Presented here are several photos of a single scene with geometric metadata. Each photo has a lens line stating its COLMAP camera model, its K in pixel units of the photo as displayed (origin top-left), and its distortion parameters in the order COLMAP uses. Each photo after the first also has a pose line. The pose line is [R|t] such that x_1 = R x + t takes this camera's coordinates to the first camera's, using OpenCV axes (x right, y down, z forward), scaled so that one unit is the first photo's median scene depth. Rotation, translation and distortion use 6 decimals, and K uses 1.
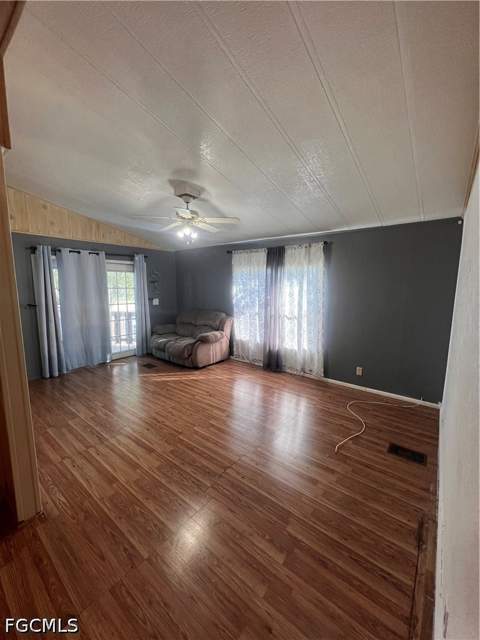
lens RADIAL K [[256.8, 0, 240.4], [0, 256.8, 316.4], [0, 0, 1]] dist [-0.001158, 0.000950]
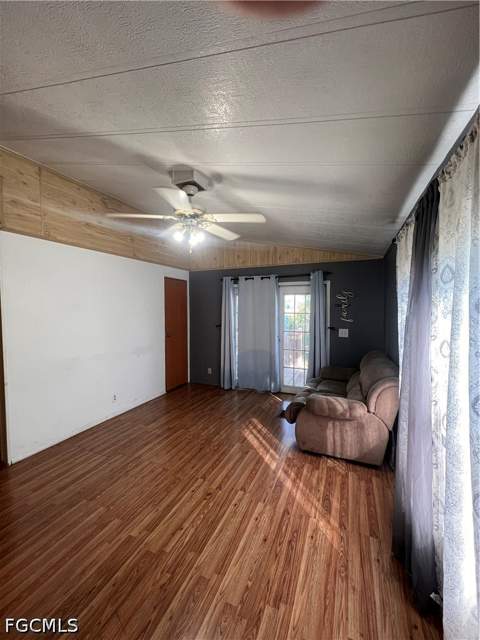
lens RADIAL K [[256.8, 0, 241.3], [0, 256.8, 318.7], [0, 0, 1]] dist [-0.001158, 0.000950]
pose [[0.267598, 0.041166, -0.962651, 0.376221], [-0.117739, 0.992997, 0.009734, -0.093475], [0.956310, 0.110737, 0.270571, 0.700547]]
